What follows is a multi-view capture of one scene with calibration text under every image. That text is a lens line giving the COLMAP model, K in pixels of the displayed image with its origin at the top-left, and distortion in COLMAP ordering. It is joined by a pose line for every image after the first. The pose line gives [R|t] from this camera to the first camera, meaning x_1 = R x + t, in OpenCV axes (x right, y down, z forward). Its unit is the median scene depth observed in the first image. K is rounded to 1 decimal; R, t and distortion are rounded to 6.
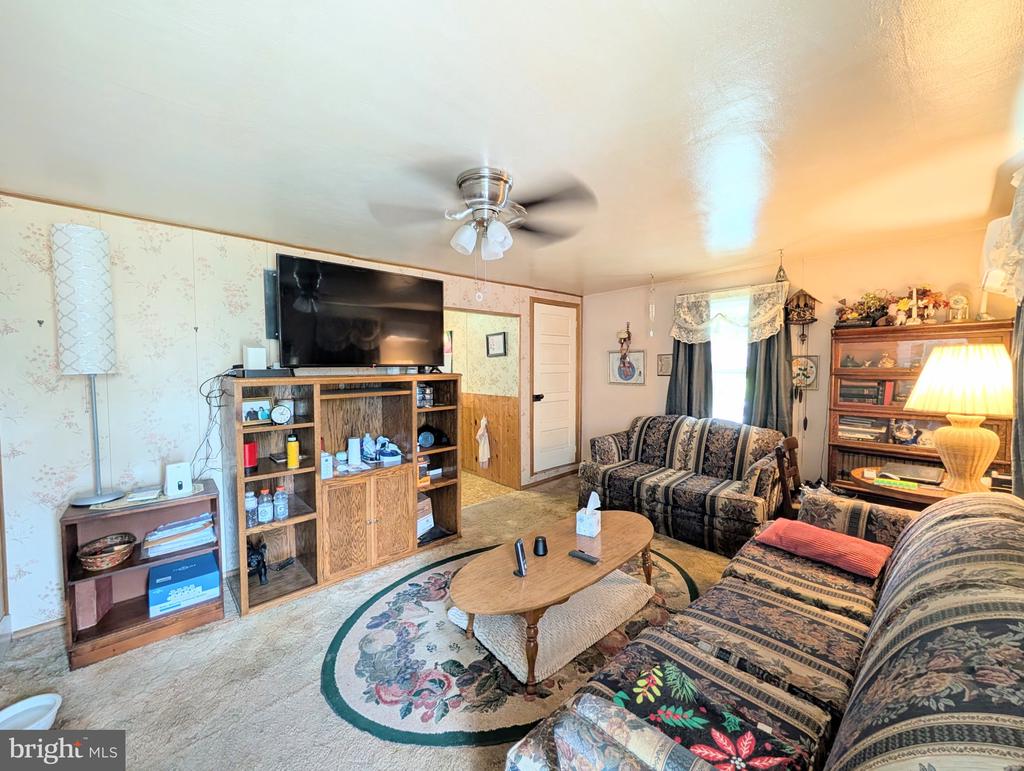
lens RADIAL K [[401.3, 0, 510.0], [0, 401.3, 386.0], [0, 0, 1]] dist [-0.000139, 0.000064]
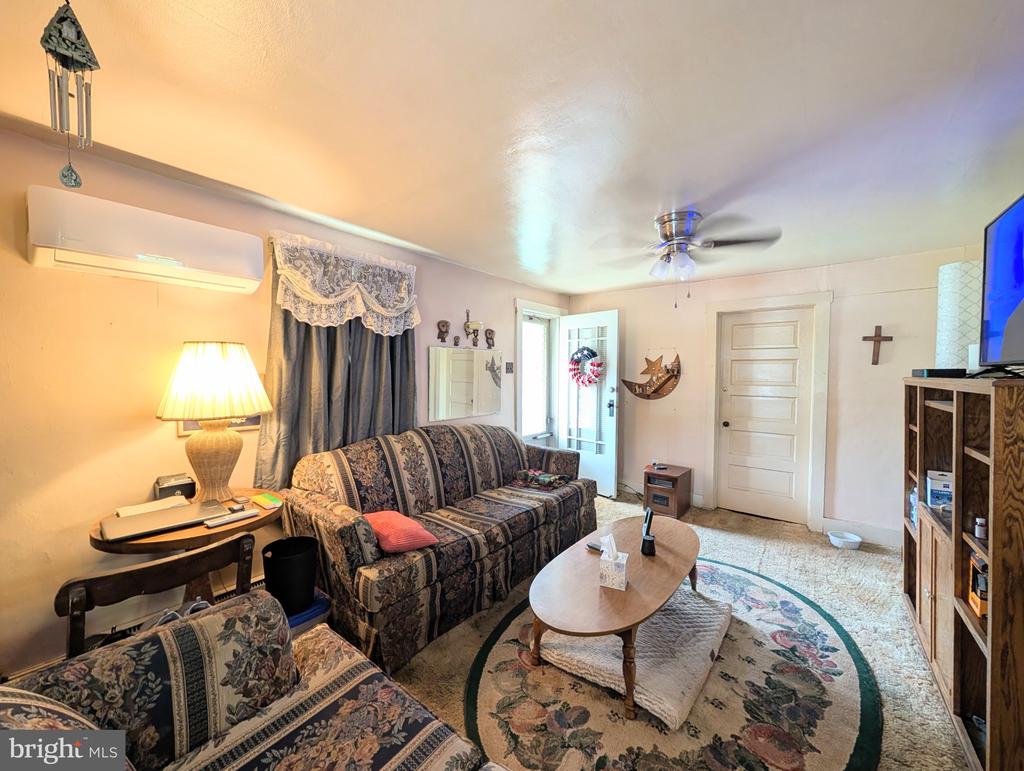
lens RADIAL K [[401.3, 0, 513.6], [0, 401.3, 380.6], [0, 0, 1]] dist [-0.000139, 0.000064]
pose [[-0.984974, -0.002061, -0.172690, 0.544918], [-0.013960, 0.997607, 0.067720, -0.068780], [0.172138, 0.069114, -0.982645, 1.775467]]
